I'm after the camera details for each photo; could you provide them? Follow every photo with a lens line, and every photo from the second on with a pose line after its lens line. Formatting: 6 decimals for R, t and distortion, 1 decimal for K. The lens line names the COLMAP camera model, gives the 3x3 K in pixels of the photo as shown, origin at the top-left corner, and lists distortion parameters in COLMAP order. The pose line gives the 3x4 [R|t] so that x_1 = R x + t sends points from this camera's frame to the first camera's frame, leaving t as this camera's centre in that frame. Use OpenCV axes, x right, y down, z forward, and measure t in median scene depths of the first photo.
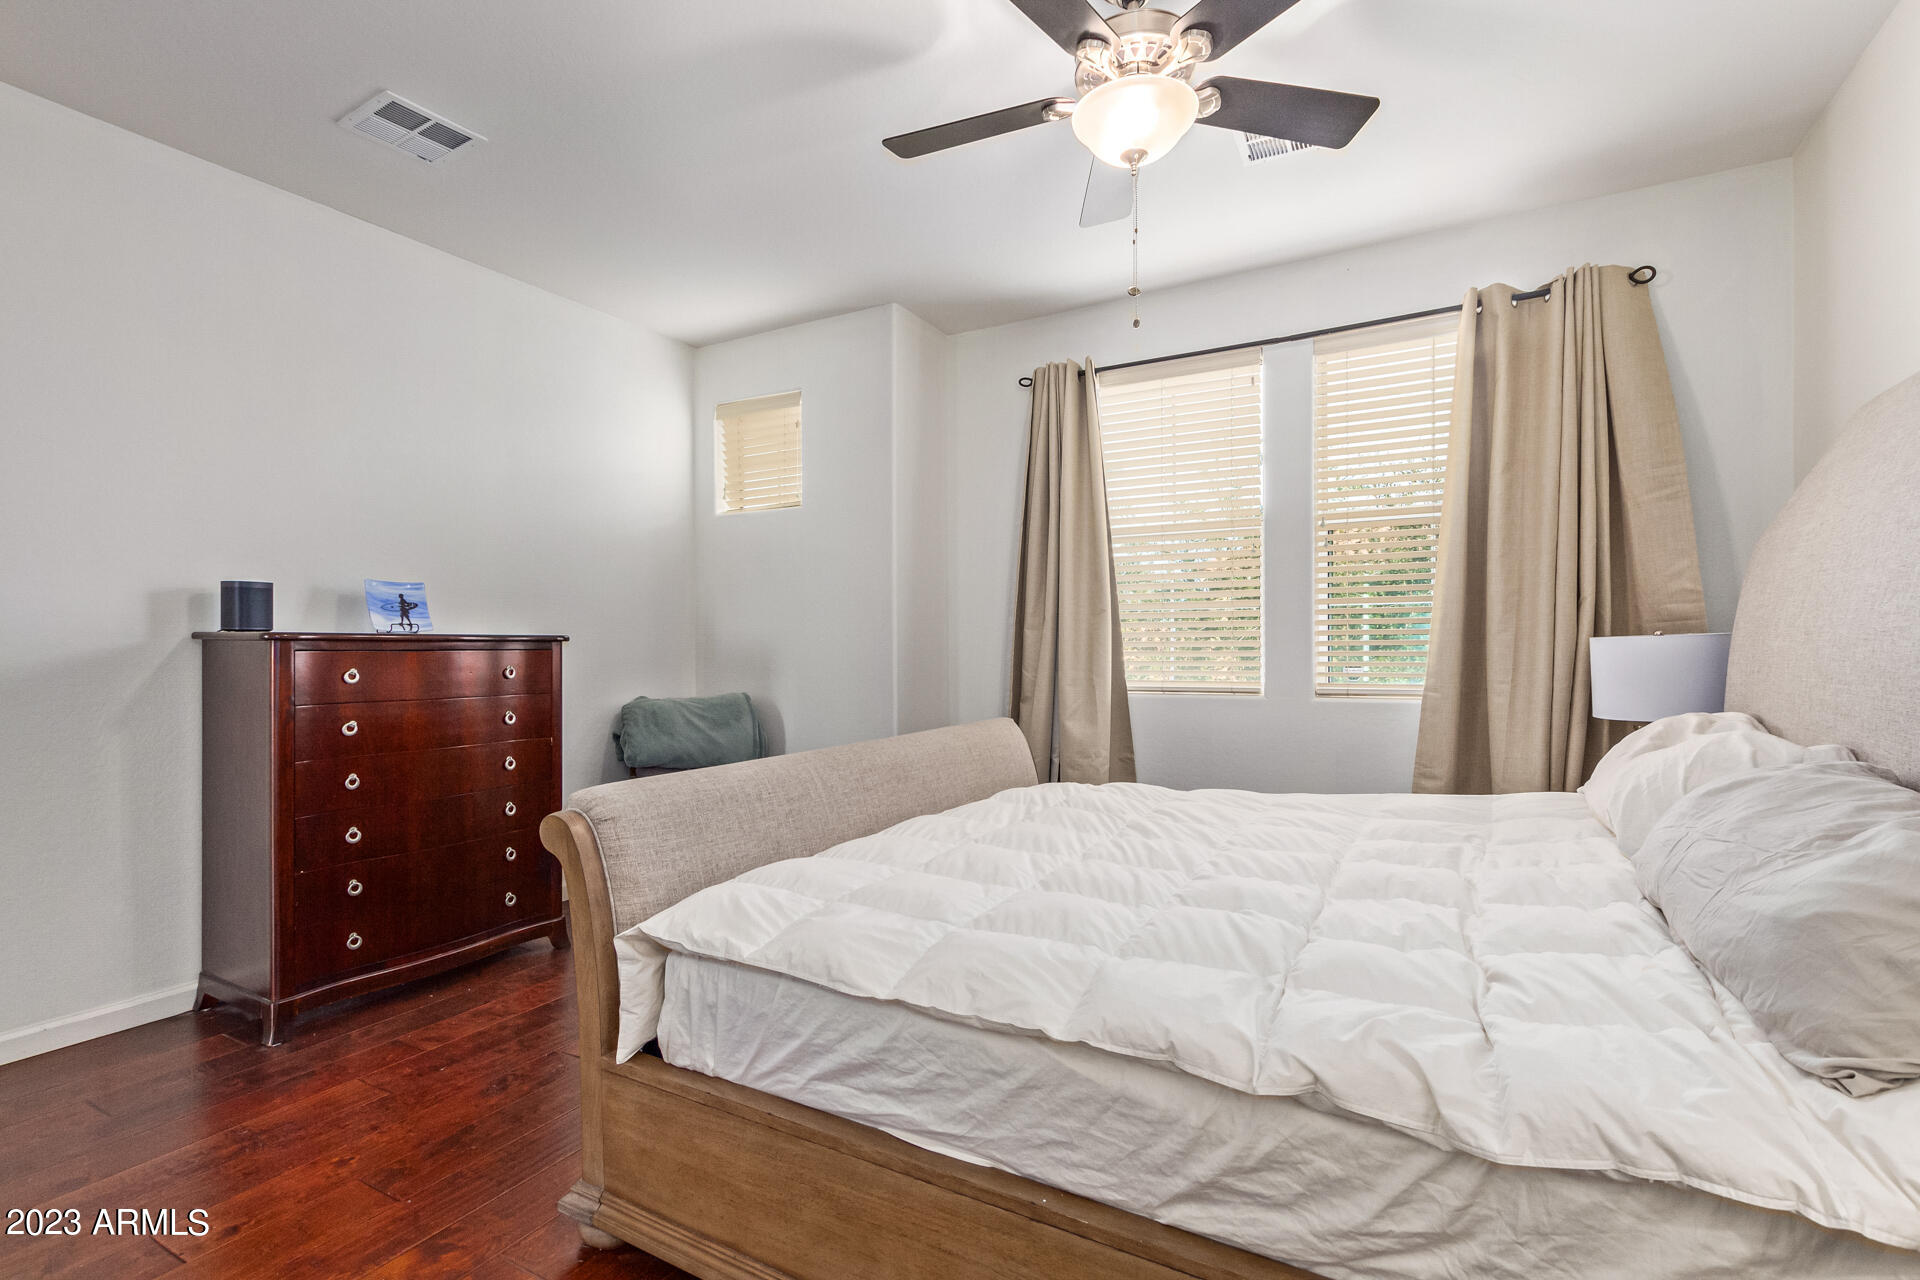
lens RADIAL K [[923.7, 0, 972.5], [0, 923.7, 641.4], [0, 0, 1]] dist [-0.000236, -0.000021]
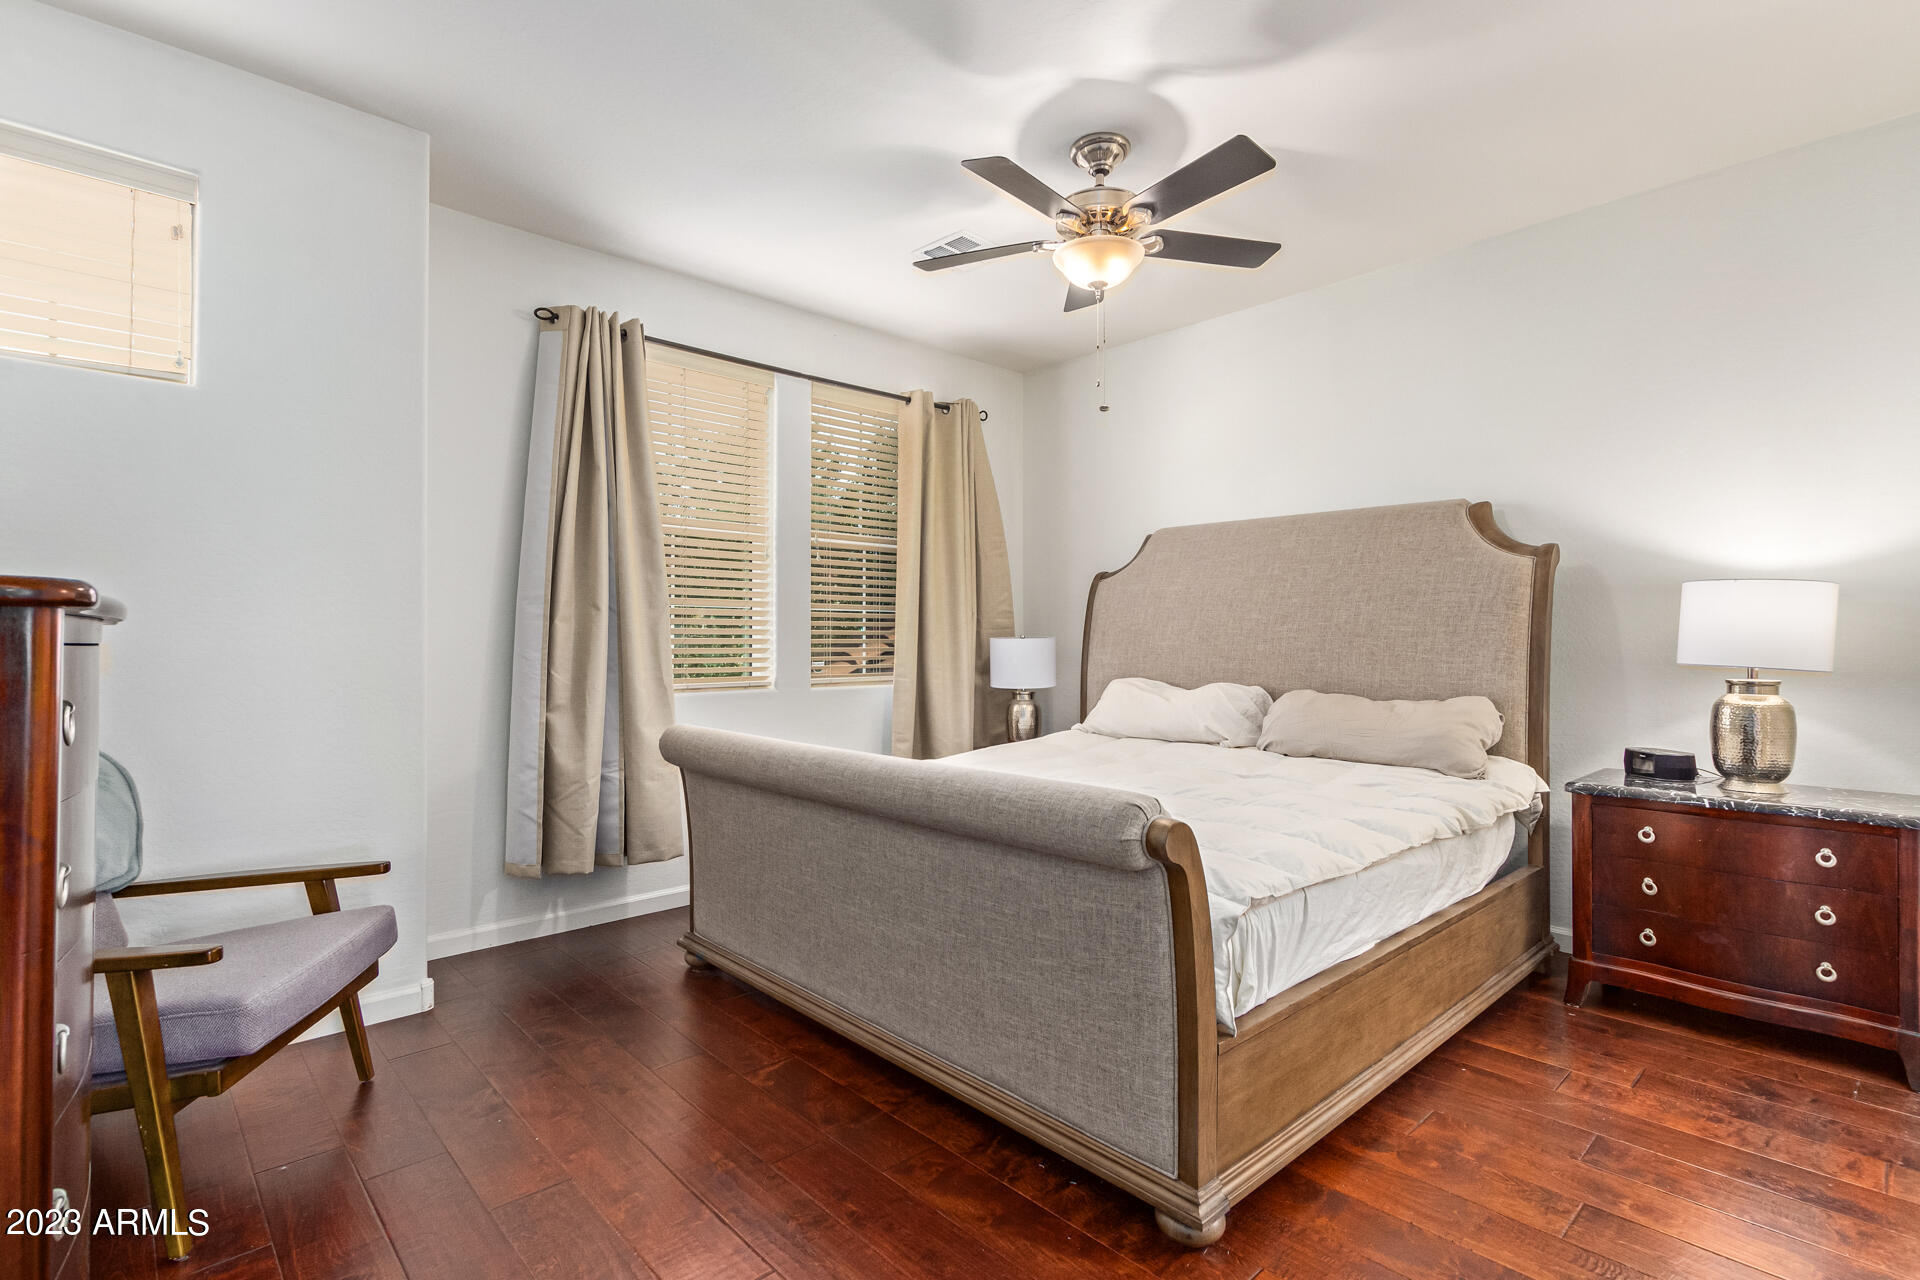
lens RADIAL K [[923.7, 0, 972.5], [0, 923.7, 641.4], [0, 0, 1]] dist [-0.000236, -0.000021]
pose [[0.273749, 0.008169, 0.961767, -0.868743], [-0.011359, 0.999922, -0.005259, 0.008416], [-0.961734, -0.009485, 0.273820, 0.586872]]
